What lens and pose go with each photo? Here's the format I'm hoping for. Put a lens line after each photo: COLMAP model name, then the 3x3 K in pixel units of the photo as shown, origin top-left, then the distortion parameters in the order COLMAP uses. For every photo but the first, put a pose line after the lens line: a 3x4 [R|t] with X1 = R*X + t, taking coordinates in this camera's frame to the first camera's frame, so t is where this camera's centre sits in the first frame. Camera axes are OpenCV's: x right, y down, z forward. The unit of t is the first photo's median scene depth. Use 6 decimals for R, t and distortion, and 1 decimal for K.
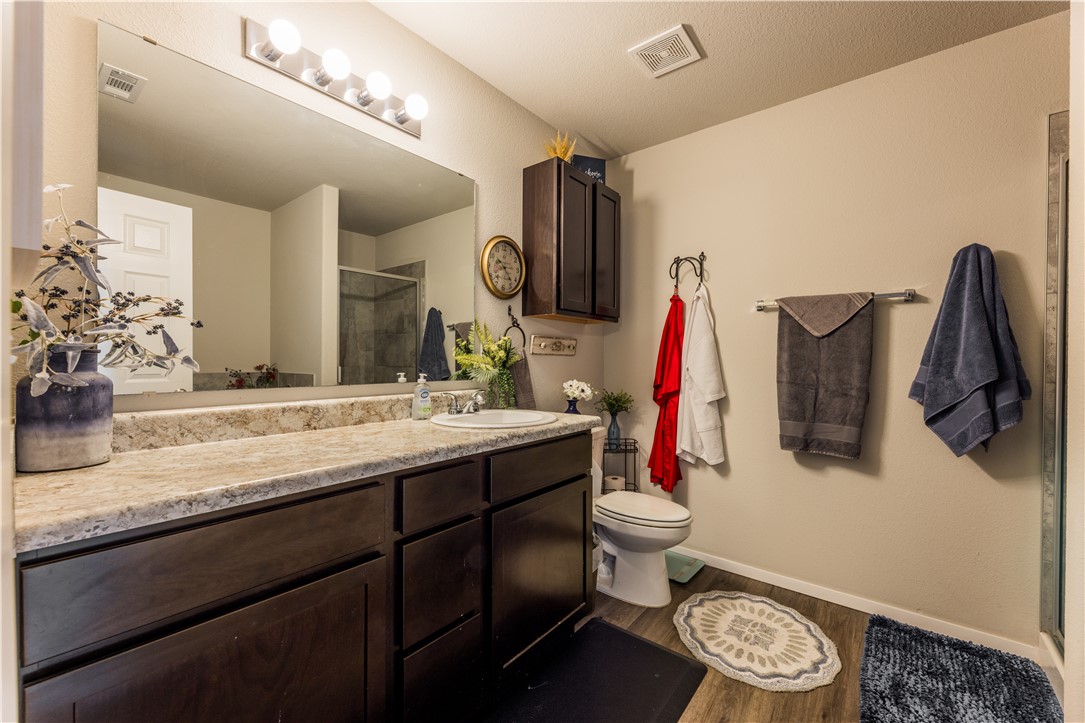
lens RADIAL K [[441.1, 0, 542.5], [0, 441.1, 361.5], [0, 0, 1]] dist [-0.000186, -0.000083]
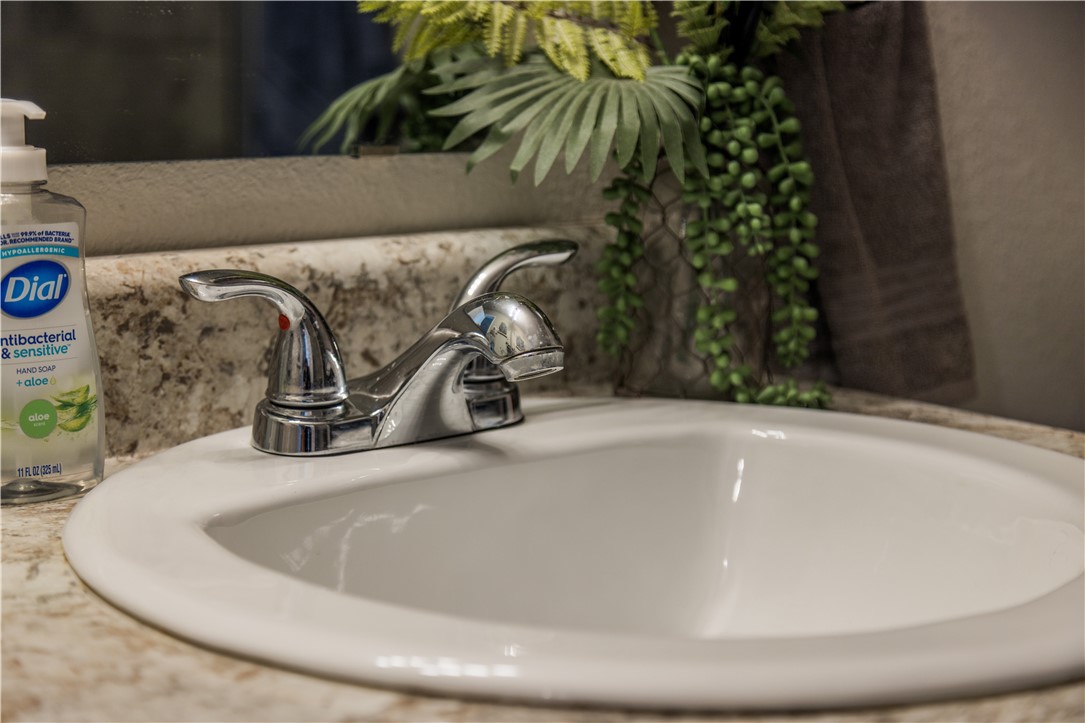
lens RADIAL K [[2131.5, 0, 542.5], [0, 2131.5, 361.5], [0, 0, 1]] dist [0.021252, 0.039461]
pose [[0.984621, 0.040488, -0.169950, -0.041316], [-0.013987, 0.987921, 0.154324, 0.007756], [0.174146, -0.149574, 0.973294, 0.453298]]
